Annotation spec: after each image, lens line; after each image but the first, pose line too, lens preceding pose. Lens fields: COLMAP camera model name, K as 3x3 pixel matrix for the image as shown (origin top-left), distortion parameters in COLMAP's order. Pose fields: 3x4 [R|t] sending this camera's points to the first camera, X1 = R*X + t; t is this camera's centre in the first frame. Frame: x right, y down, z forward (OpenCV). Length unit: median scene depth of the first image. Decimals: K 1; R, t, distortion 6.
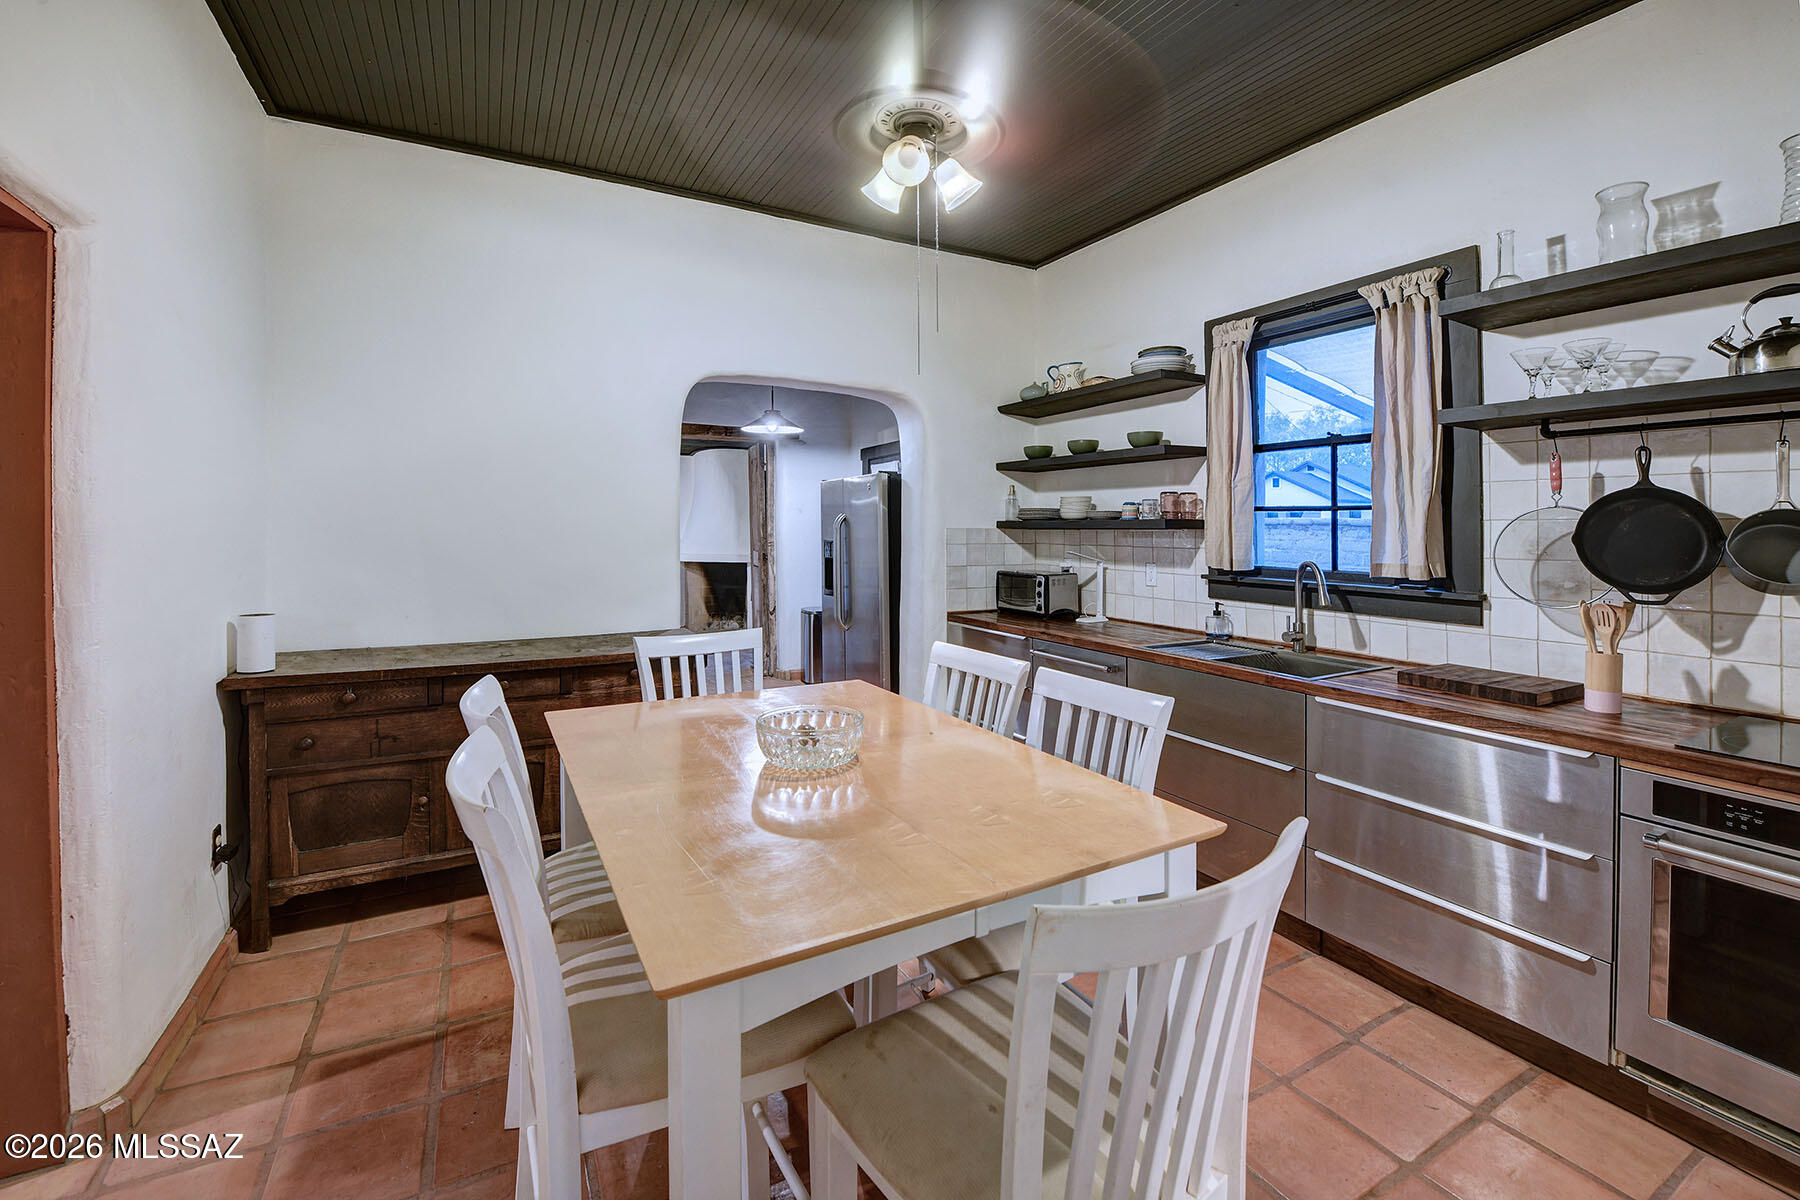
lens RADIAL K [[778.3, 0, 908.1], [0, 778.3, 538.5], [0, 0, 1]] dist [-0.009118, -0.002671]
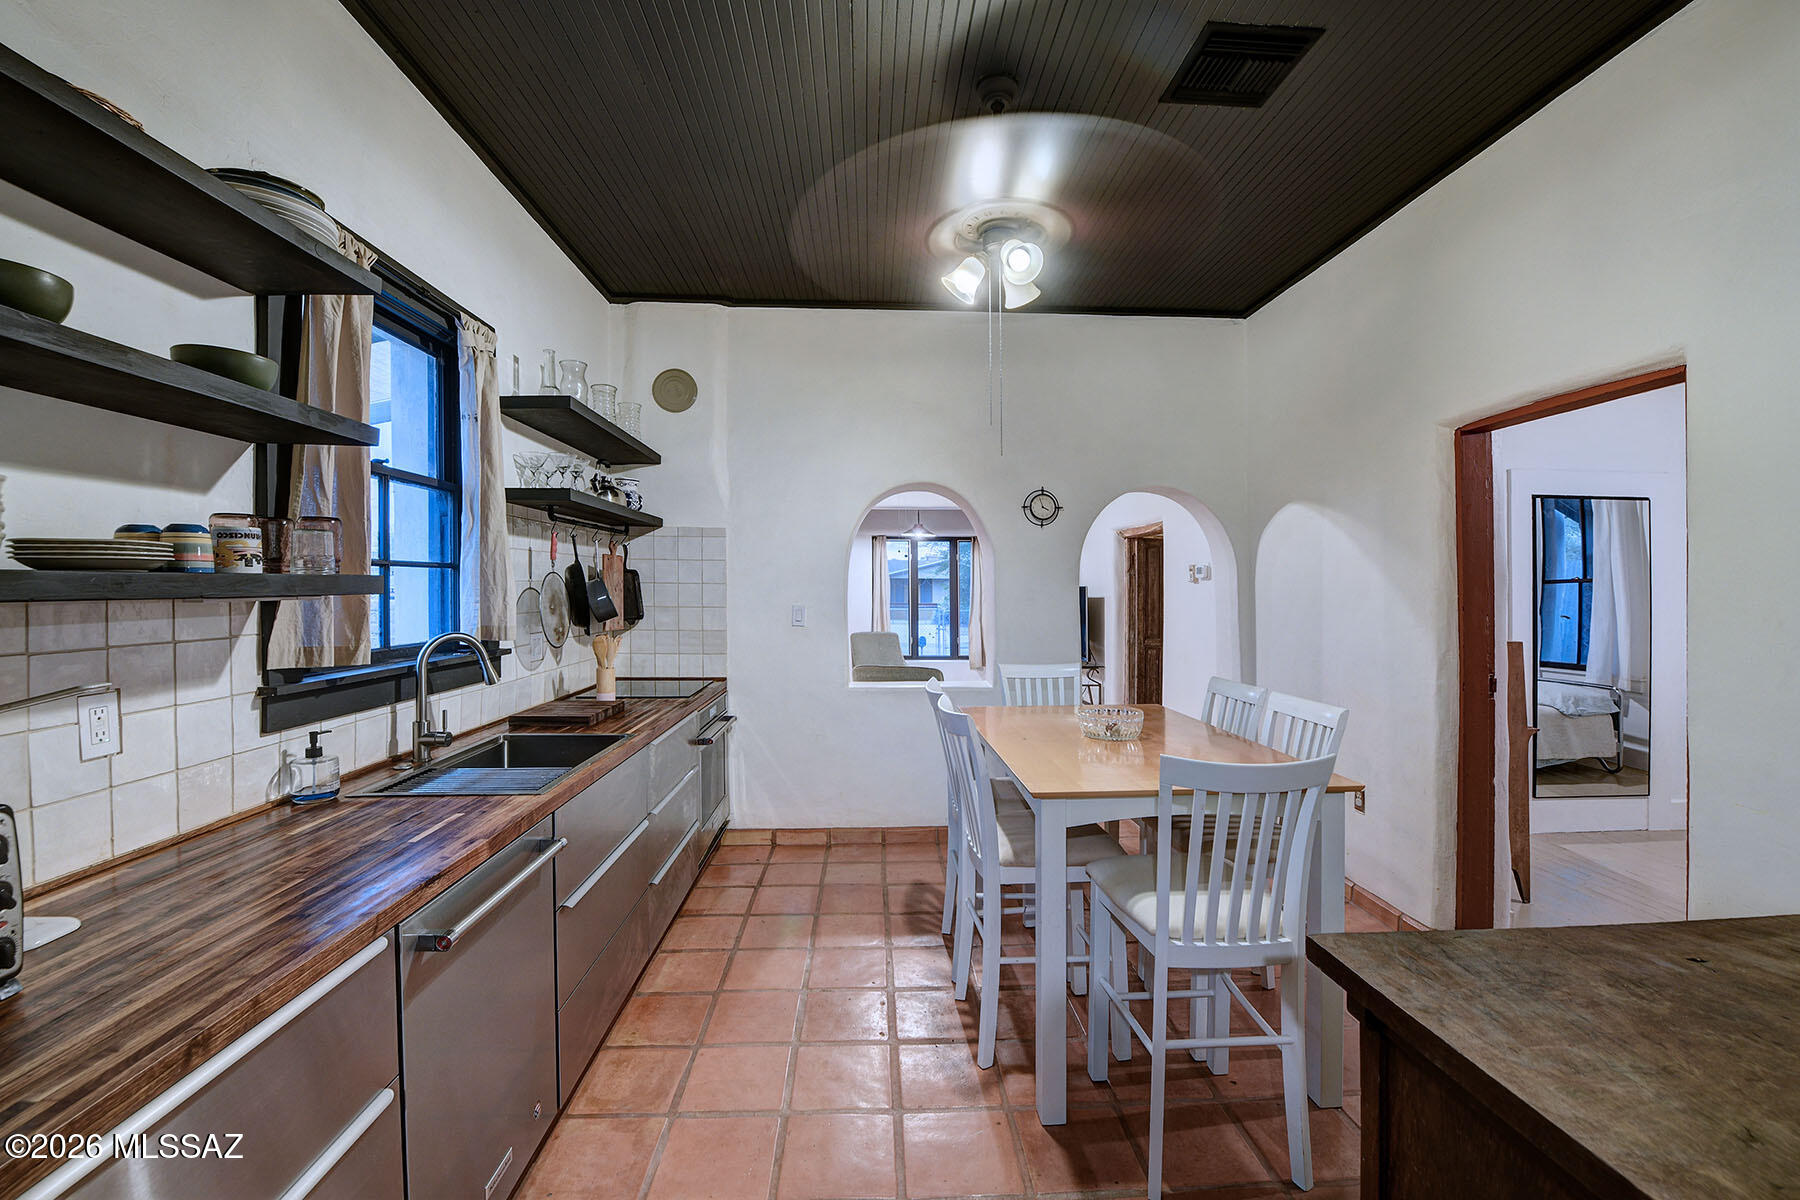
lens RADIAL K [[778.3, 0, 900.0], [0, 778.3, 583.3], [0, 0, 1]] dist [-0.009118, -0.002671]
pose [[-0.899158, -0.006769, 0.437572, -0.192669], [-0.001092, 0.999912, 0.013225, -0.026825], [-0.437623, 0.011414, -0.899086, 1.273365]]
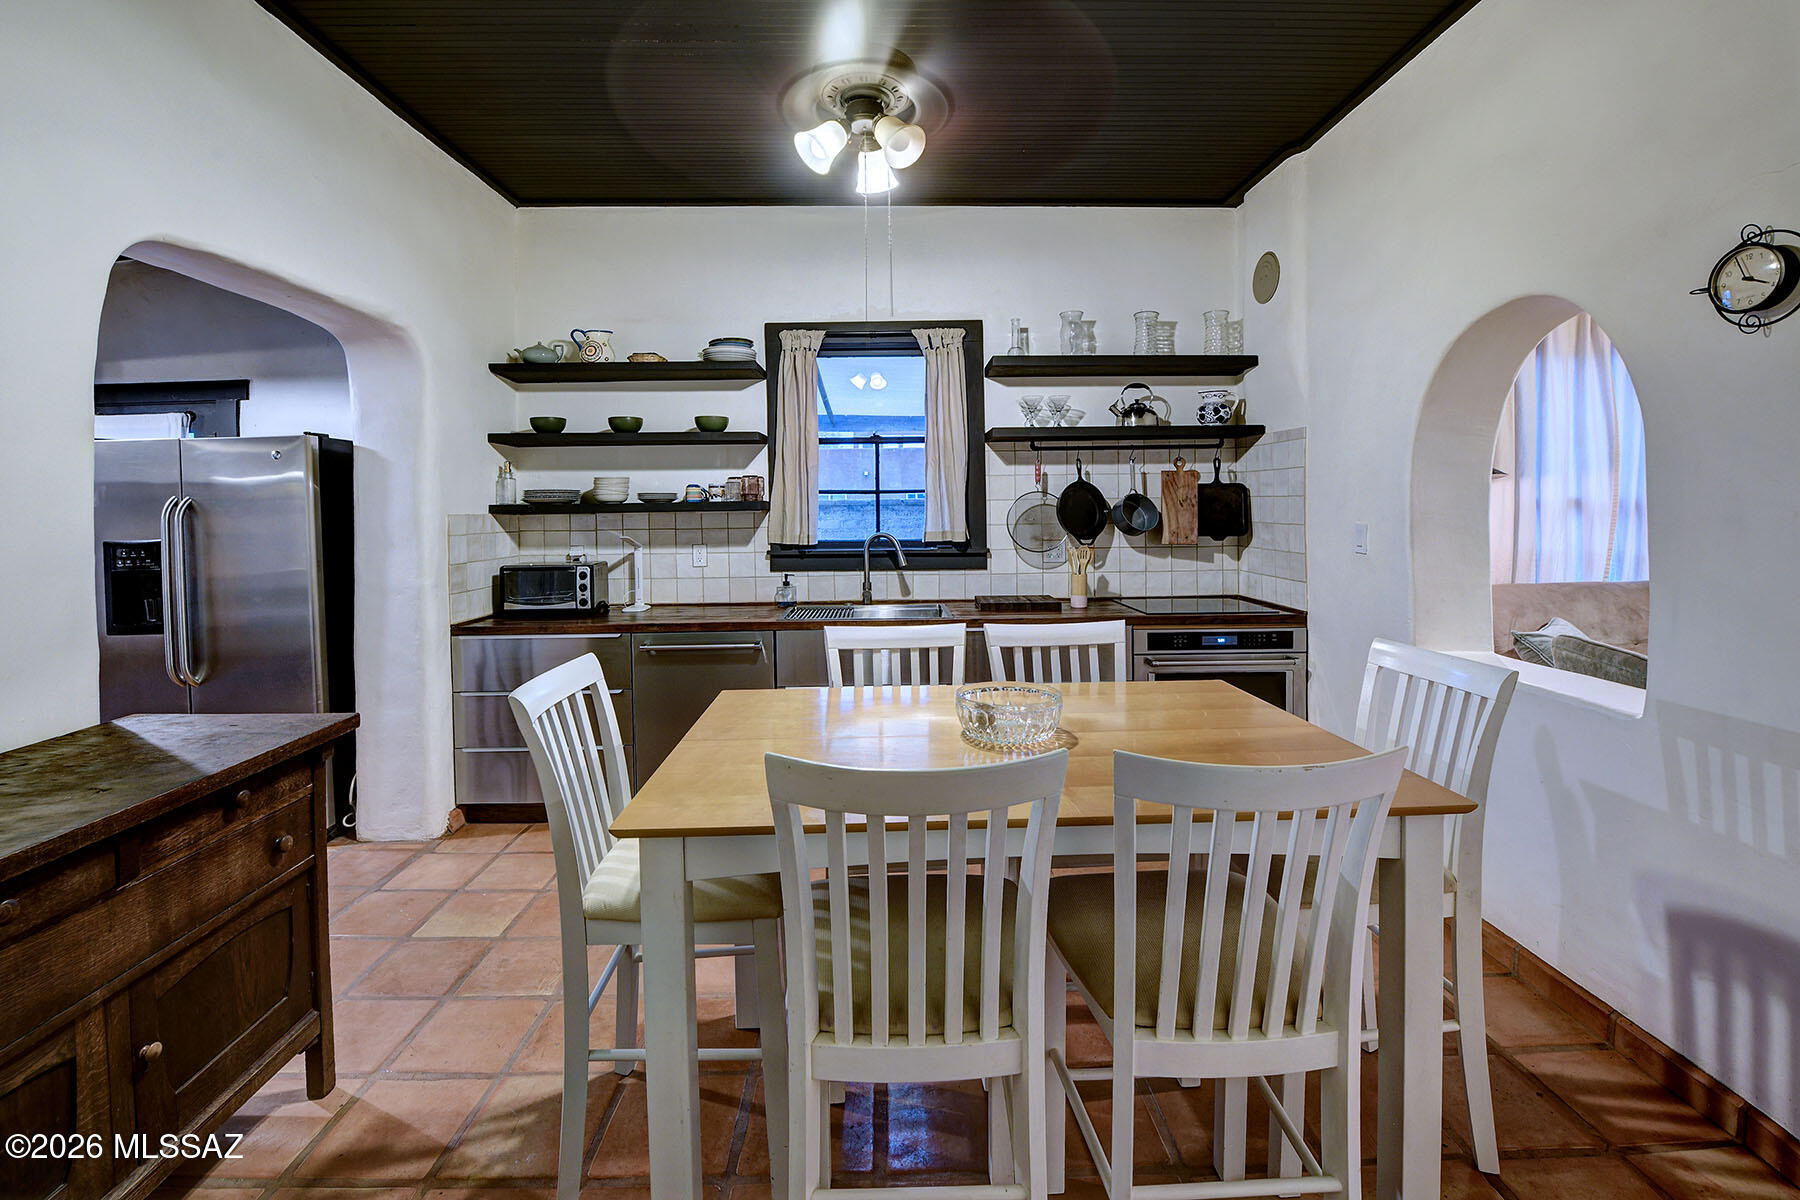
lens RADIAL K [[778.3, 0, 907.5], [0, 778.3, 525.7], [0, 0, 1]] dist [-0.009118, -0.002671]
pose [[0.458607, -0.032105, 0.888059, -0.518467], [0.028570, 0.999363, 0.021375, -0.007697], [-0.888180, 0.015570, 0.459232, 0.314373]]
